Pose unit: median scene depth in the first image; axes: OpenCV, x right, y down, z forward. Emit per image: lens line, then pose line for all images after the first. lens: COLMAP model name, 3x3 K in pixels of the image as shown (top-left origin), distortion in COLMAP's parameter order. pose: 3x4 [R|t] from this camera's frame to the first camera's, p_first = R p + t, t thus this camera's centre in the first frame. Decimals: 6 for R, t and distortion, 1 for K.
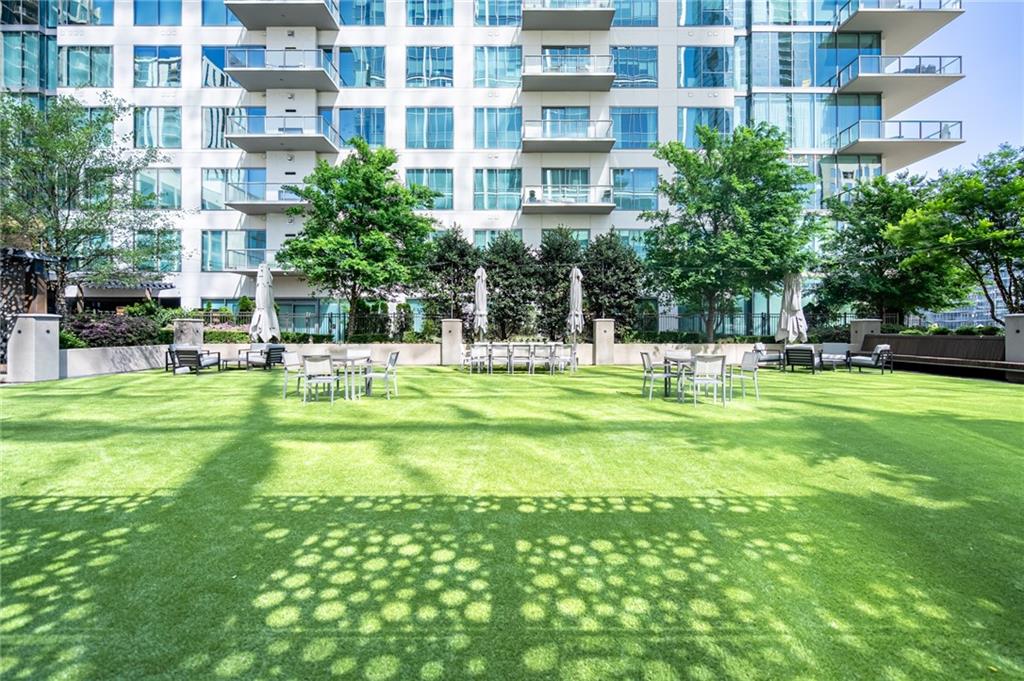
lens RADIAL K [[476.6, 0, 512.0], [0, 476.6, 340.5], [0, 0, 1]] dist [-0.000604, -0.000033]
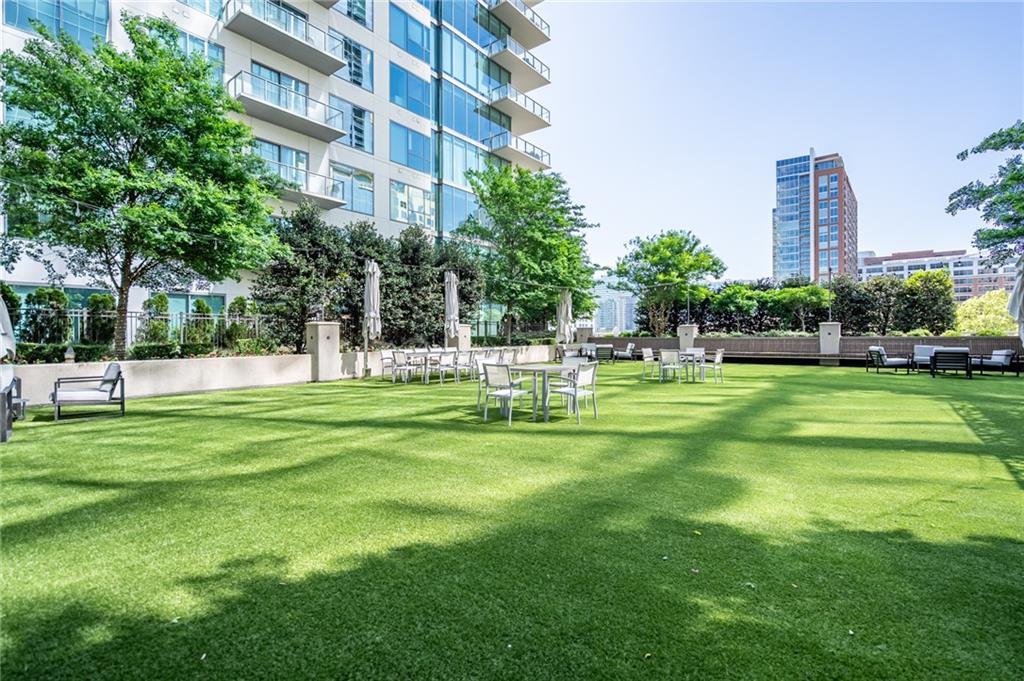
lens RADIAL K [[464.6, 0, 512.0], [0, 464.6, 340.5], [0, 0, 1]] dist [0.000515, 0.000037]
pose [[0.620669, -0.014331, 0.783942, -0.289254], [0.010813, 0.999894, 0.009718, -0.009885], [-0.783998, 0.002445, 0.620759, 0.152302]]
